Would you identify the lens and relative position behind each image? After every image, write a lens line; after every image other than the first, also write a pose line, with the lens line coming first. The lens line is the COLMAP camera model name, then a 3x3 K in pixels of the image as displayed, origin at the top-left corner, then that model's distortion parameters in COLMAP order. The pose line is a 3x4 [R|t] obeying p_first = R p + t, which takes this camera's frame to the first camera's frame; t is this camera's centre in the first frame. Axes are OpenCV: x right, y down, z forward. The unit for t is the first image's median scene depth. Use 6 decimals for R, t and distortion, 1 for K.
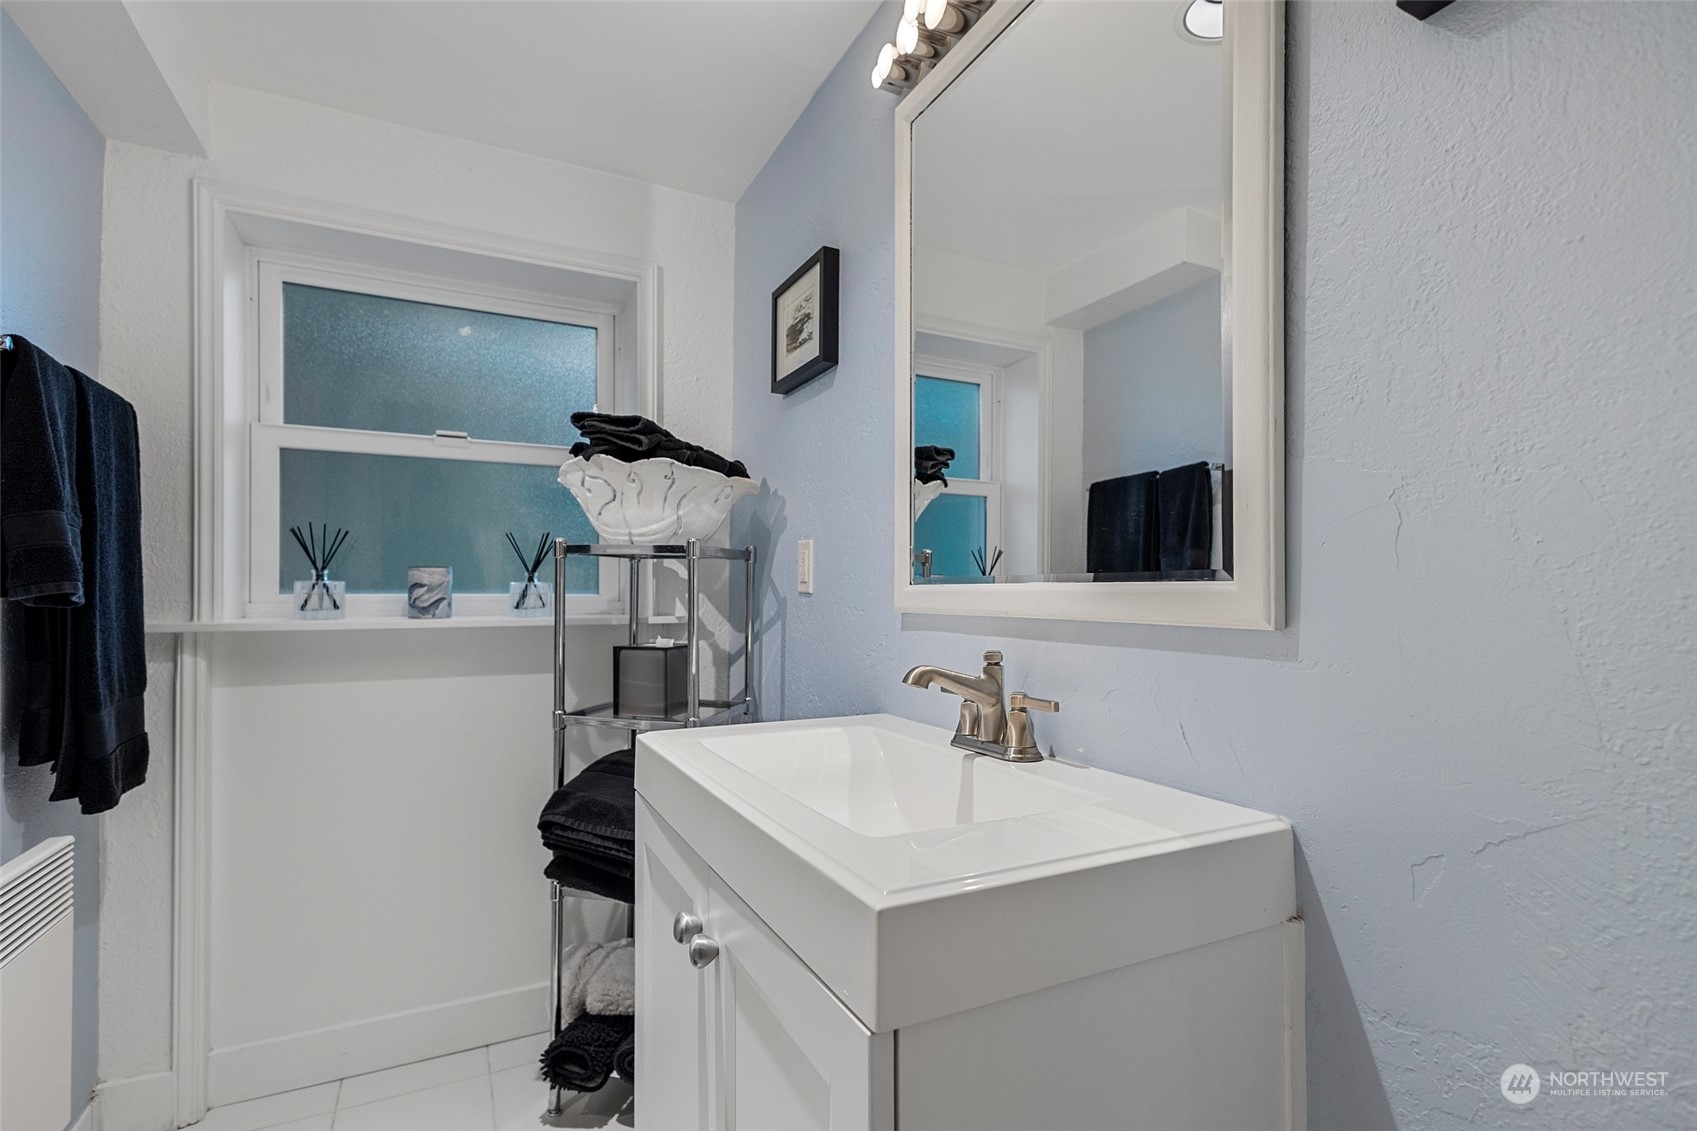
lens RADIAL K [[776.1, 0, 848.0], [0, 776.1, 576.5], [0, 0, 1]] dist [0.000587, 0.000026]
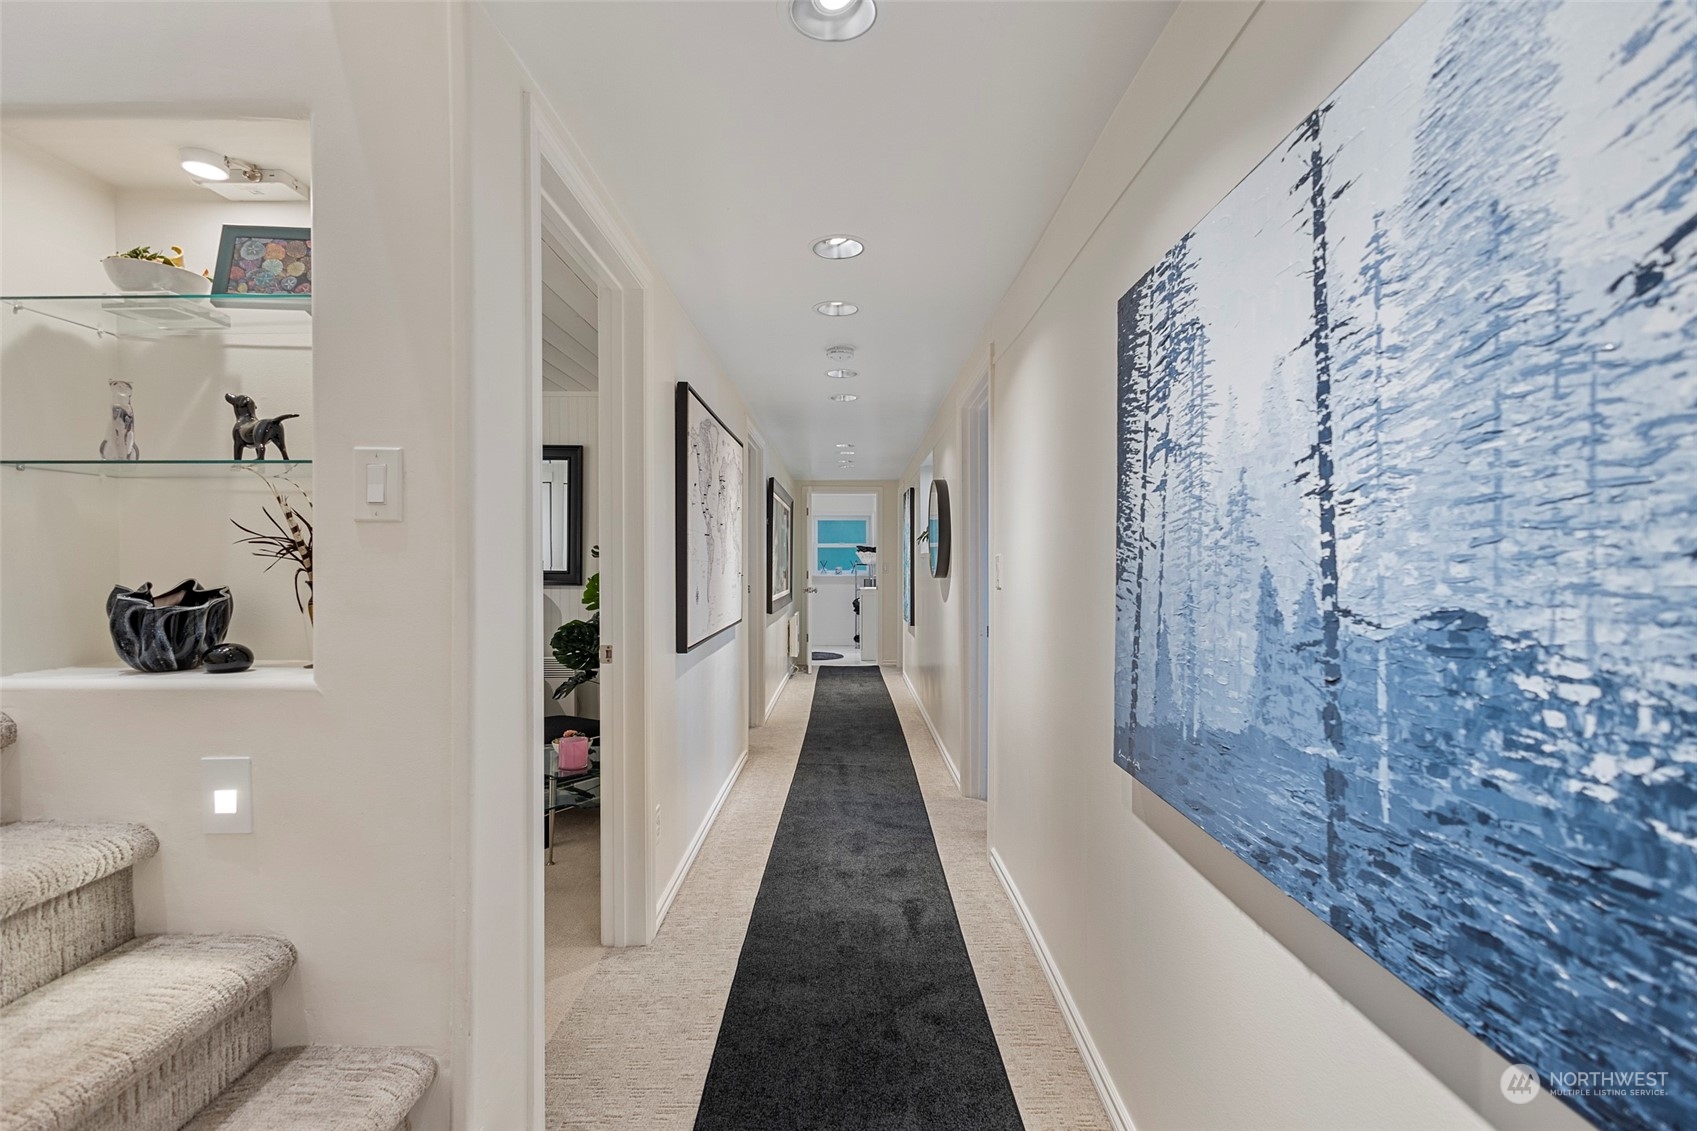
lens RADIAL K [[776.1, 0, 849.2], [0, 776.1, 566.3], [0, 0, 1]] dist [0.000587, 0.000026]
pose [[0.889489, 0.004046, -0.456939, 2.347295], [0.001076, 0.999939, 0.010949, -0.080371], [0.456955, -0.010231, 0.889431, -4.431397]]
